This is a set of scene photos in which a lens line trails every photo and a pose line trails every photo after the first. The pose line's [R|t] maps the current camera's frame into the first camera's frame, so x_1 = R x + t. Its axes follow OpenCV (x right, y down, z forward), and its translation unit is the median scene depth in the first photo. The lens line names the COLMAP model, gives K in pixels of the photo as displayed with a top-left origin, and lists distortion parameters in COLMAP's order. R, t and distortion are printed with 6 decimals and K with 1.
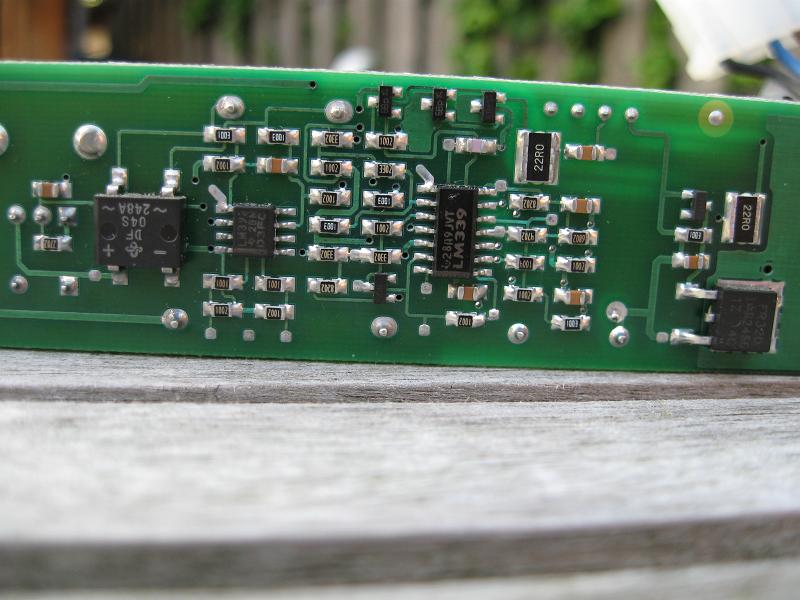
lens RADIAL K [[814.8, 0, 400.0], [0, 814.8, 300.0], [0, 0, 1]] dist [-0.125497, -0.004192]
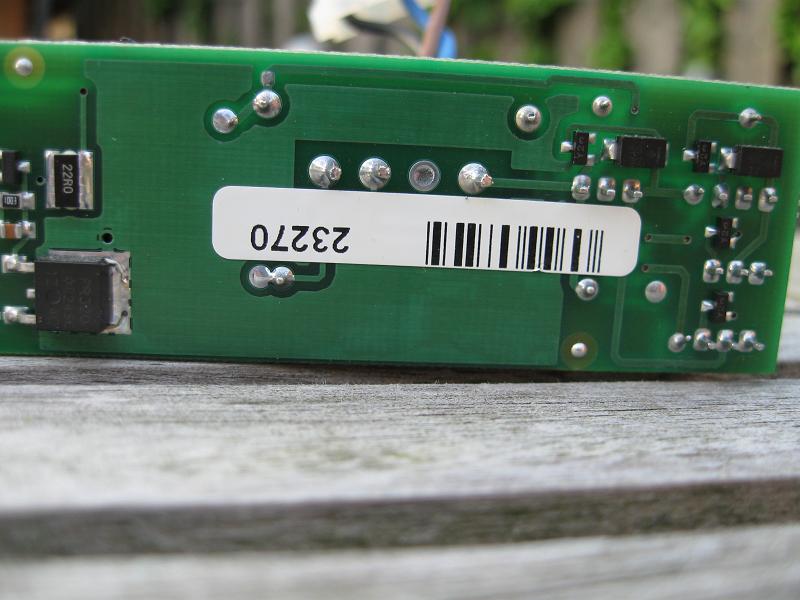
lens RADIAL K [[814.8, 0, 400.0], [0, 814.8, 300.0], [0, 0, 1]] dist [-0.125497, -0.004192]
pose [[0.998543, -0.007369, 0.053452, 0.746383], [0.006124, 0.999707, 0.023418, 0.011155], [-0.053609, -0.023056, 0.998296, 0.104006]]
